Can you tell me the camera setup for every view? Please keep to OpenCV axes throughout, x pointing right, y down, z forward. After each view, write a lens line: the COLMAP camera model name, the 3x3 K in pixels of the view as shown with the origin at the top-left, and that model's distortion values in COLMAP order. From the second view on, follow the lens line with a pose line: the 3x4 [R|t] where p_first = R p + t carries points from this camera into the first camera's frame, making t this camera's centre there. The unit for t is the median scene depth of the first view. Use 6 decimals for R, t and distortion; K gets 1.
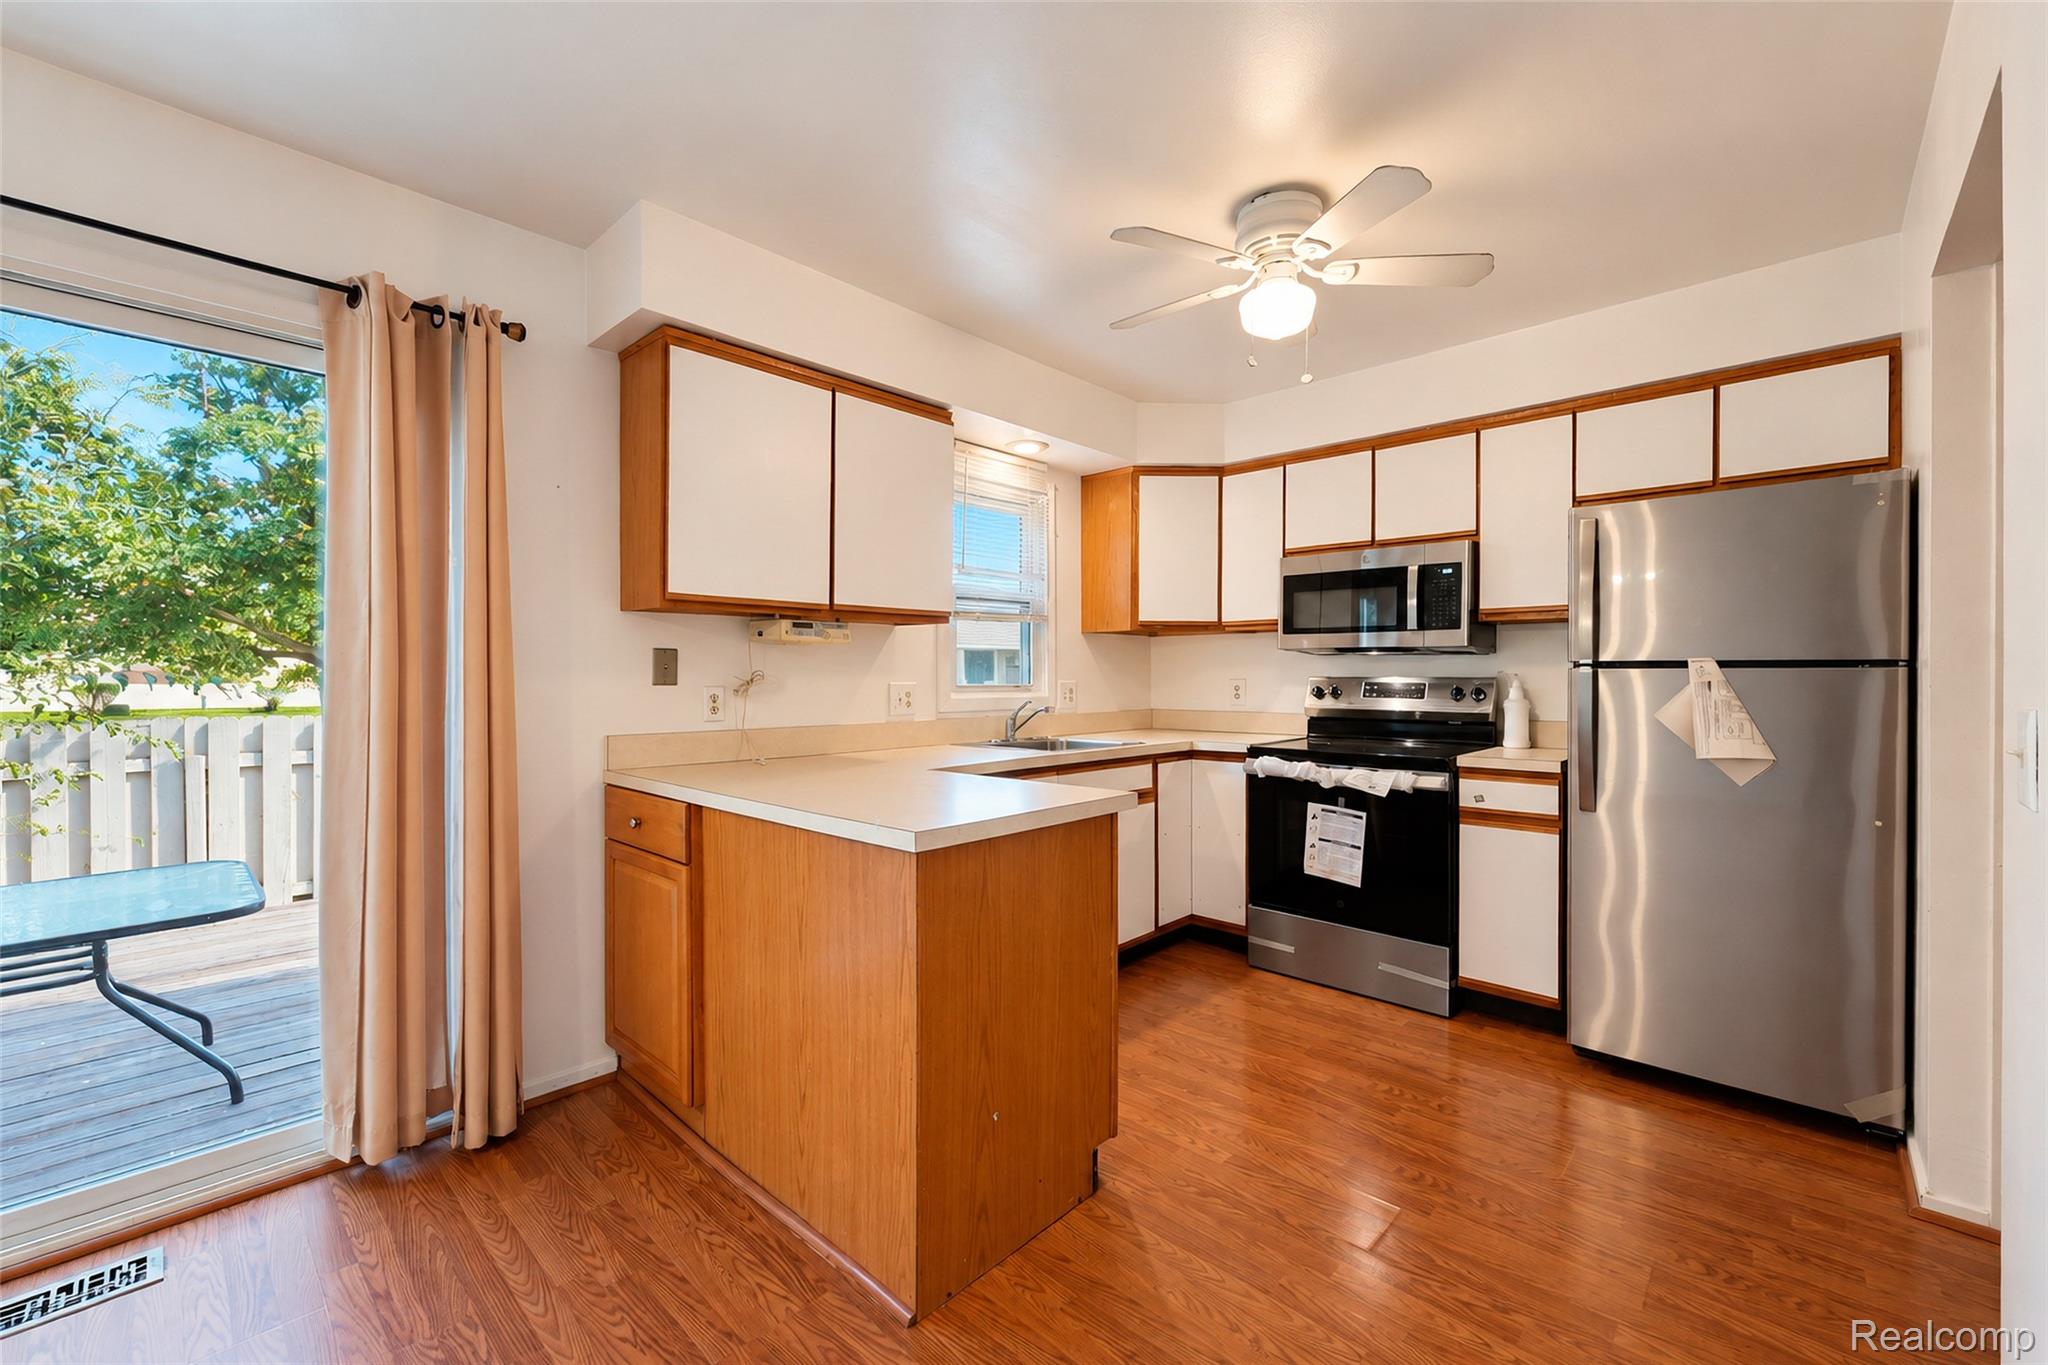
lens RADIAL K [[823.2, 0, 1005.2], [0, 823.2, 685.0], [0, 0, 1]] dist [0.000604, -0.000441]
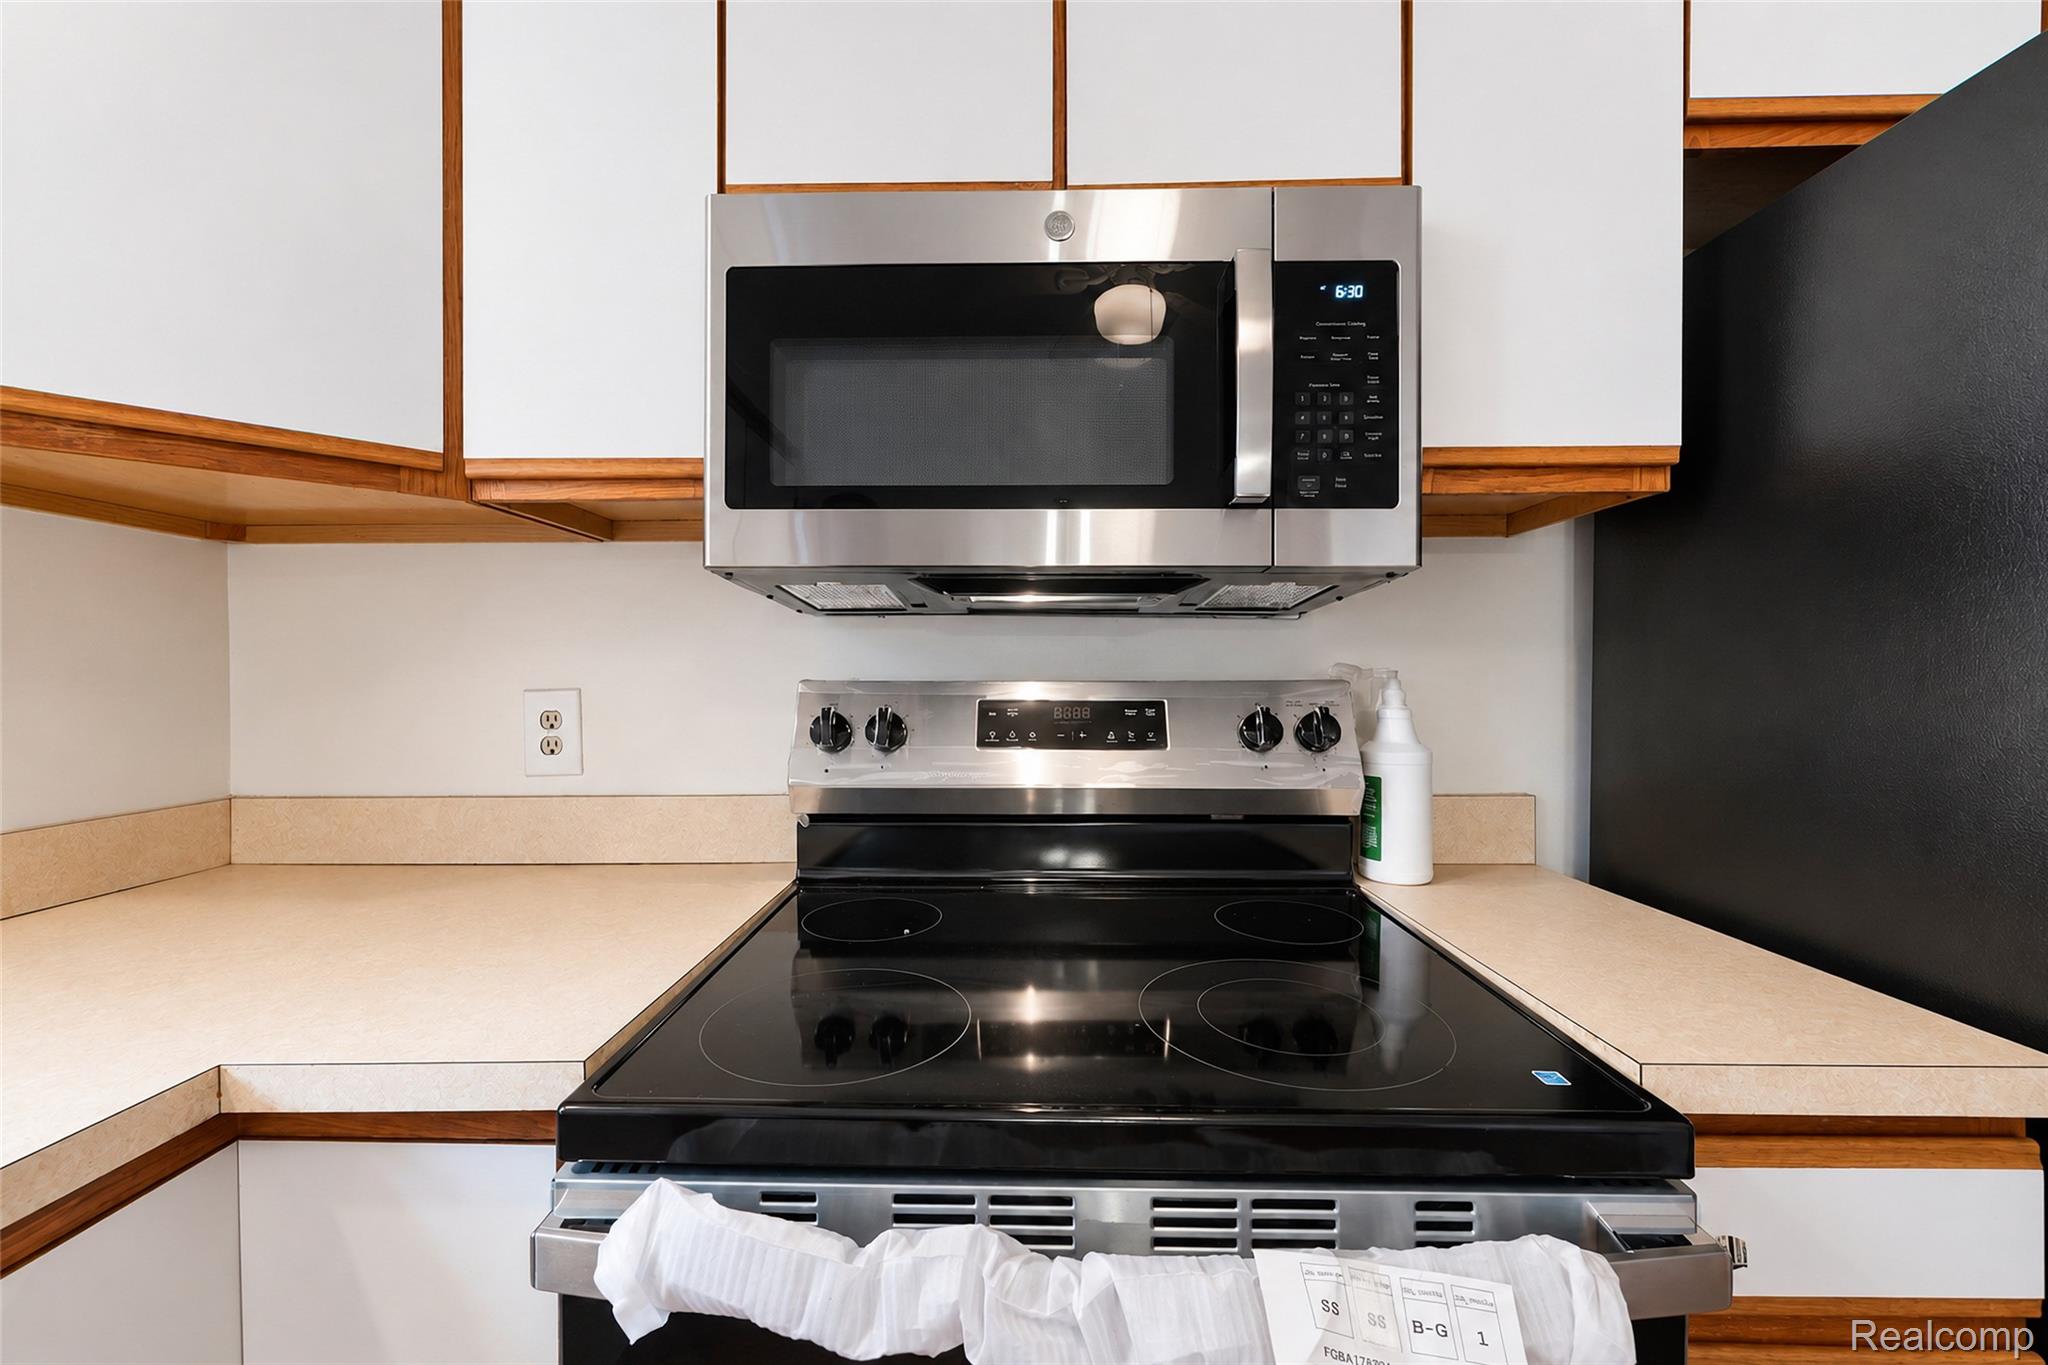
lens RADIAL K [[823.2, 0, 1007.3], [0, 823.2, 682.9], [0, 0, 1]] dist [0.000604, -0.000441]
pose [[0.741073, -0.010170, 0.671348, 0.295640], [0.012215, 0.999924, 0.001664, -0.012395], [-0.671314, 0.006967, 0.741141, 0.963375]]
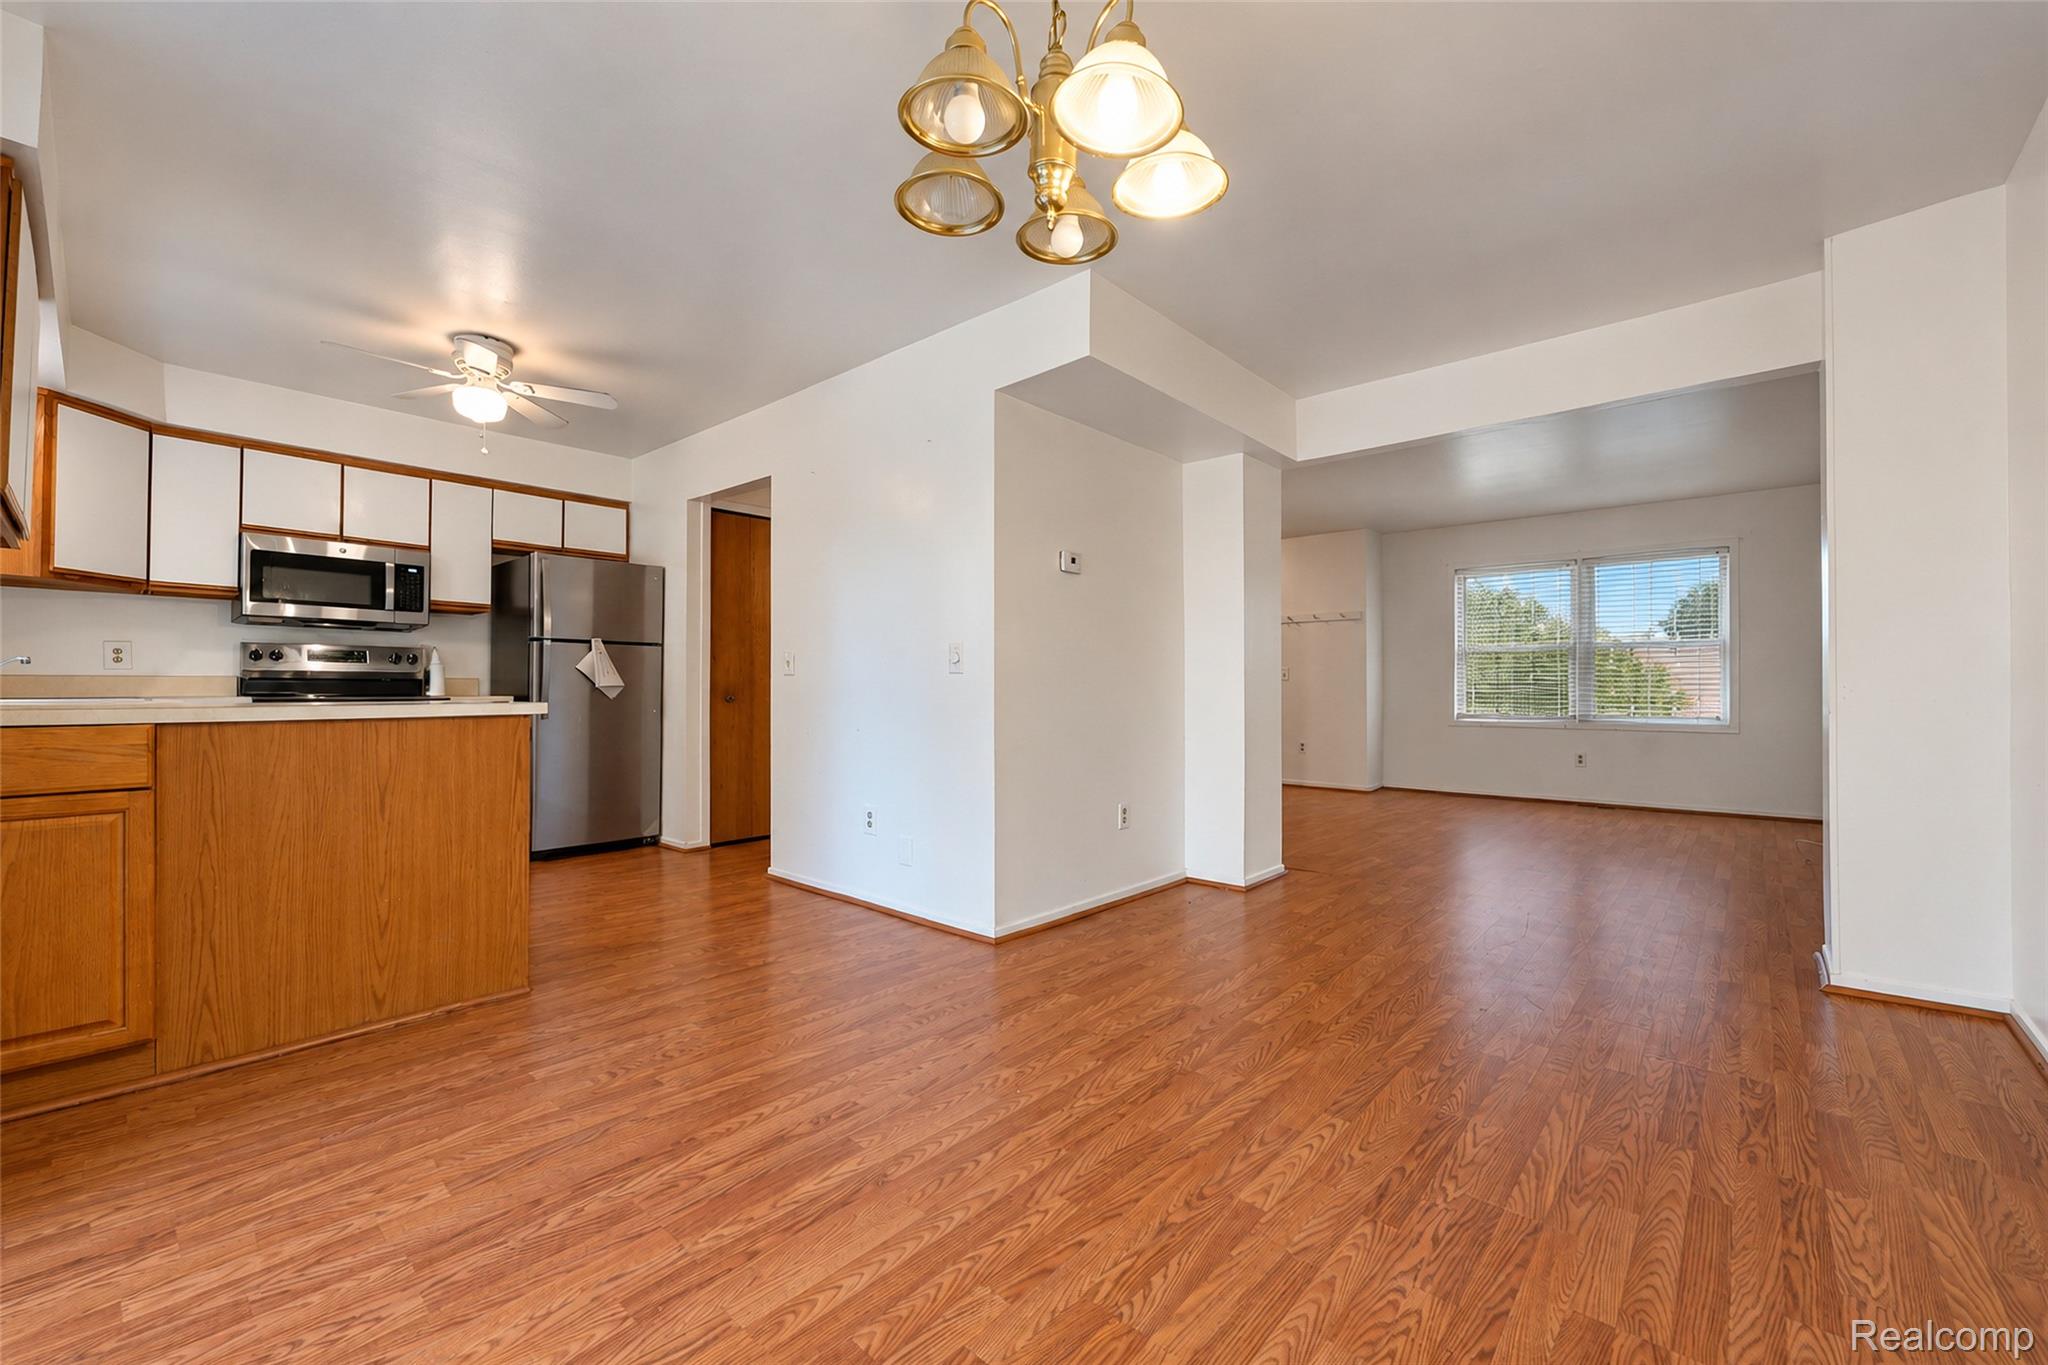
lens RADIAL K [[823.2, 0, 1009.1], [0, 823.2, 679.4], [0, 0, 1]] dist [0.000604, -0.000441]
pose [[-0.027727, 0.010331, 0.999562, -0.998100], [0.009935, 0.999900, -0.010059, 0.080380], [-0.999566, 0.009652, -0.027827, 0.018033]]
